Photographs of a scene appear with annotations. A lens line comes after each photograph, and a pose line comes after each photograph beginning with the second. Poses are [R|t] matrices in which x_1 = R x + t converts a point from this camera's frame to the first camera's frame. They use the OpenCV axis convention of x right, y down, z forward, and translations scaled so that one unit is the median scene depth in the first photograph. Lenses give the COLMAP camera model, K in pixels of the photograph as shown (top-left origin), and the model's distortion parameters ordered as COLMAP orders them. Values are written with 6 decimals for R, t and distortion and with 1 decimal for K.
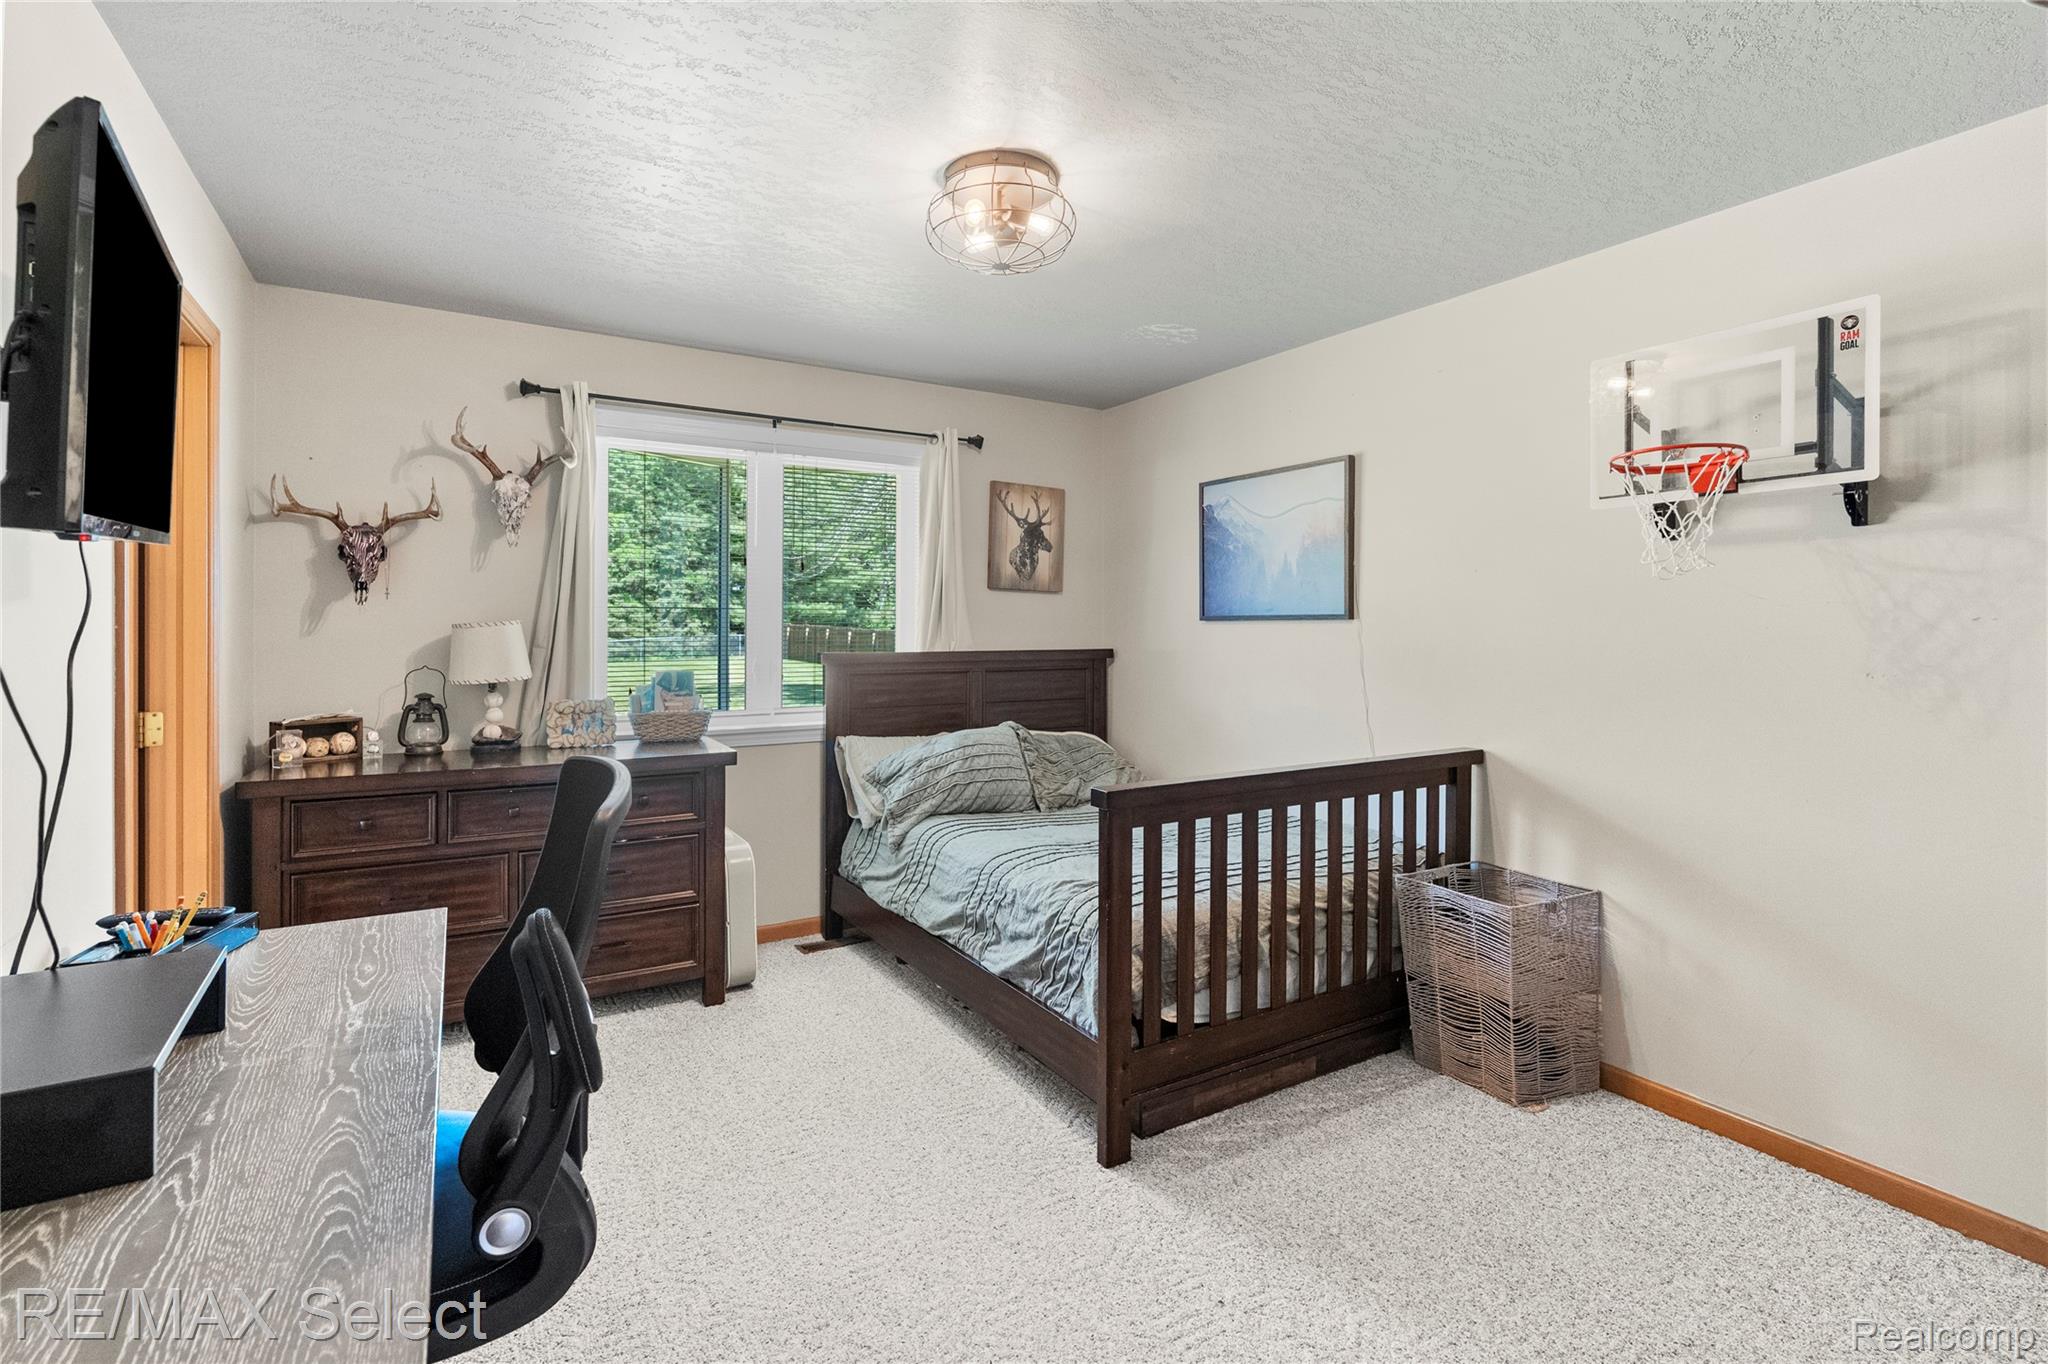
lens RADIAL K [[959.3, 0, 1067.0], [0, 959.3, 626.5], [0, 0, 1]] dist [-0.002280, 0.000546]
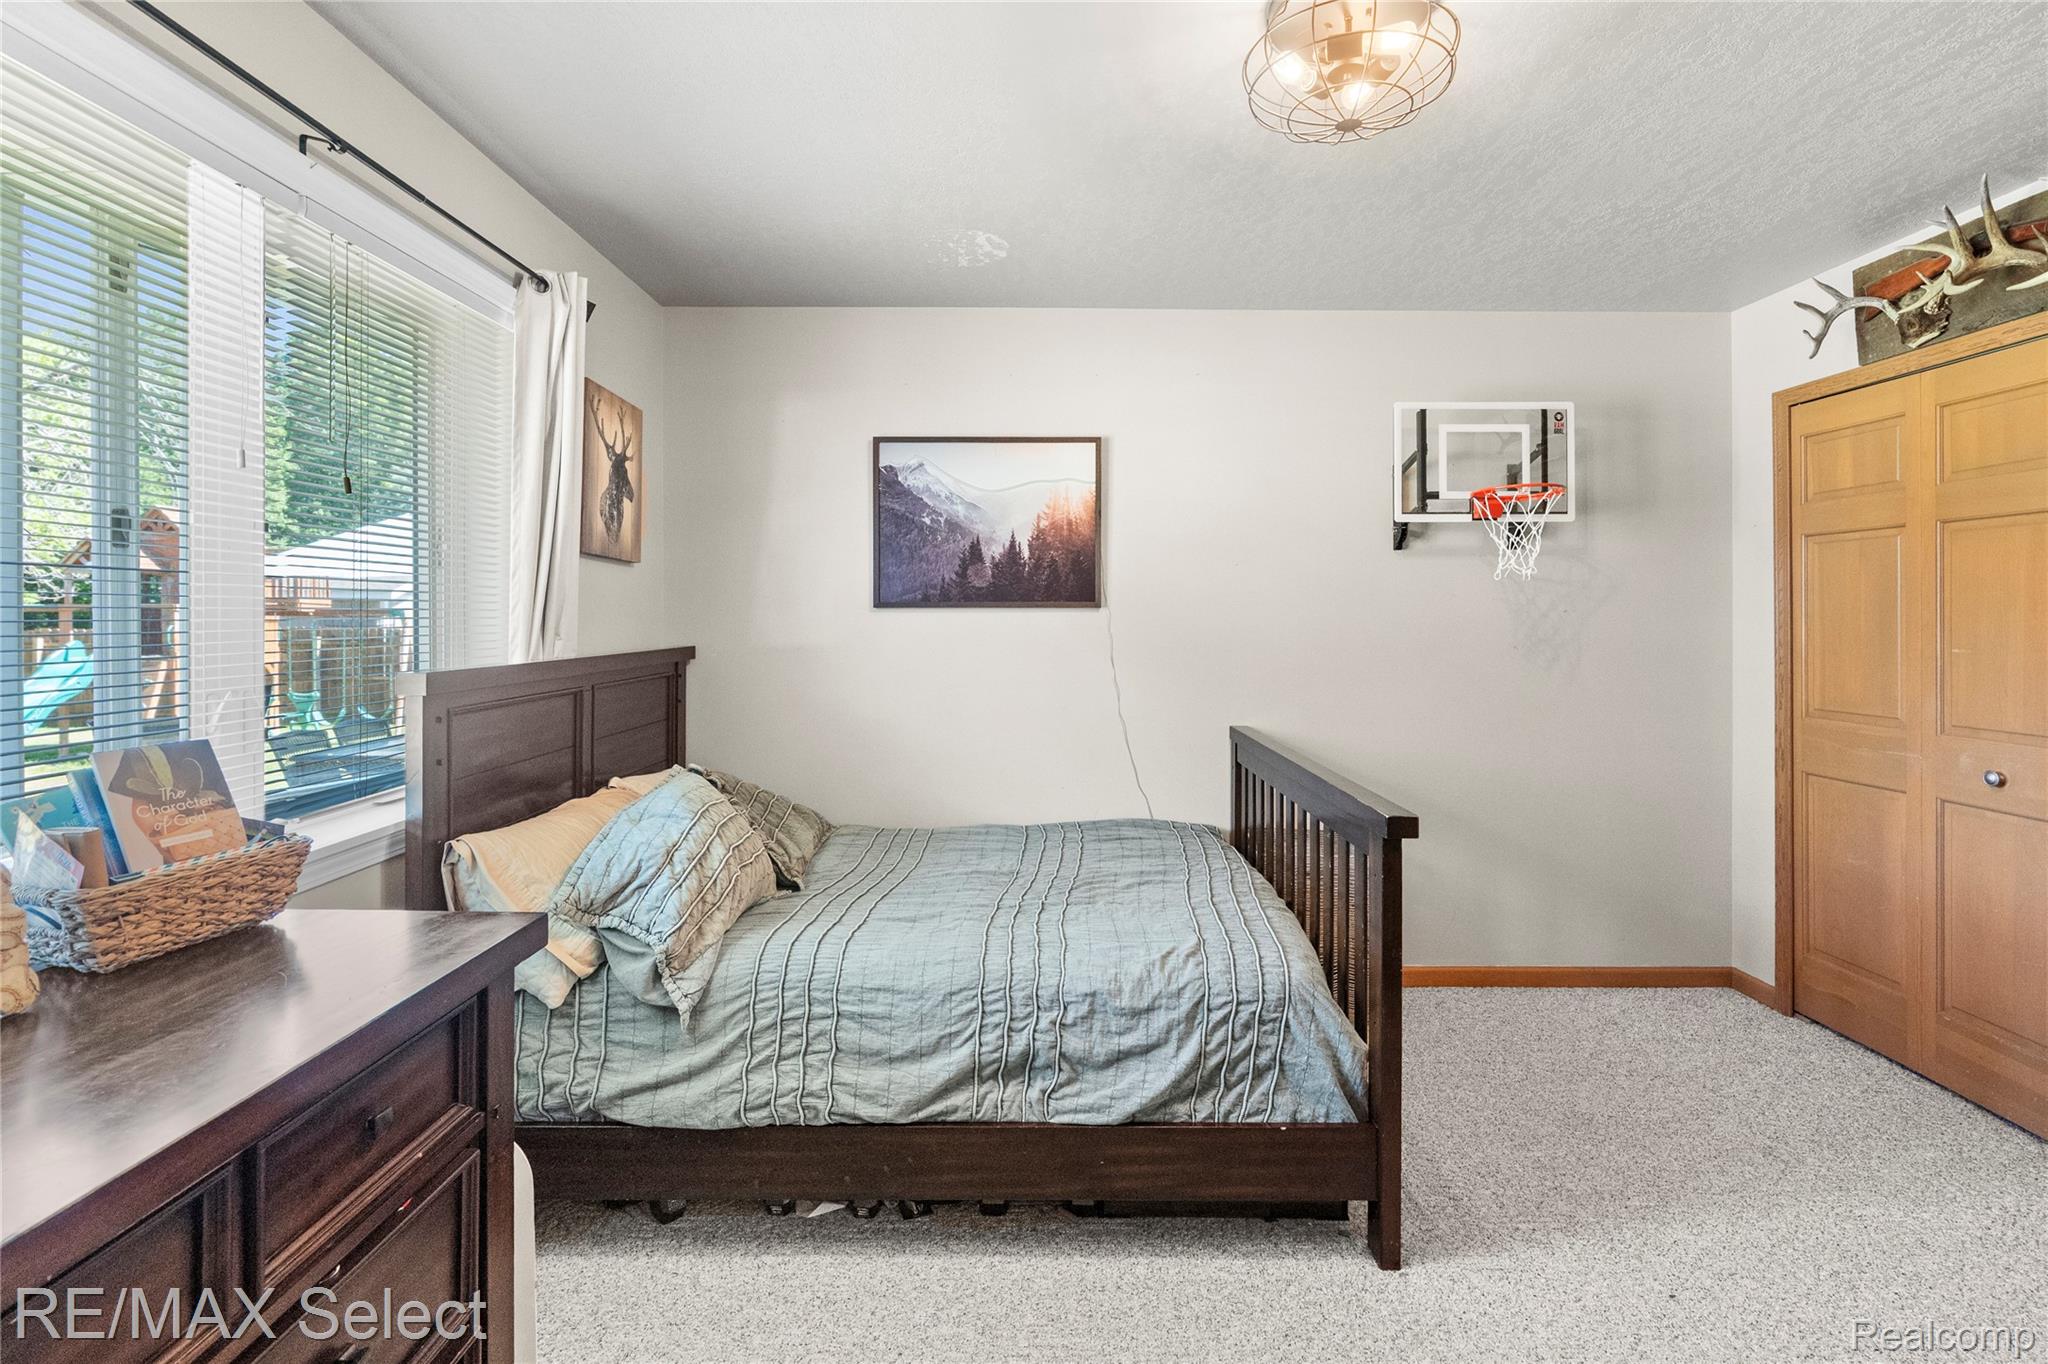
lens RADIAL K [[936.1, 0, 1028.5], [0, 936.1, 606.9], [0, 0, 1]] dist [-0.000787, 0.000314]
pose [[0.537293, 0.003064, 0.843390, -0.538799], [-0.001530, 0.999995, -0.002659, -0.005135], [-0.843394, 0.000138, 0.537296, 0.549682]]
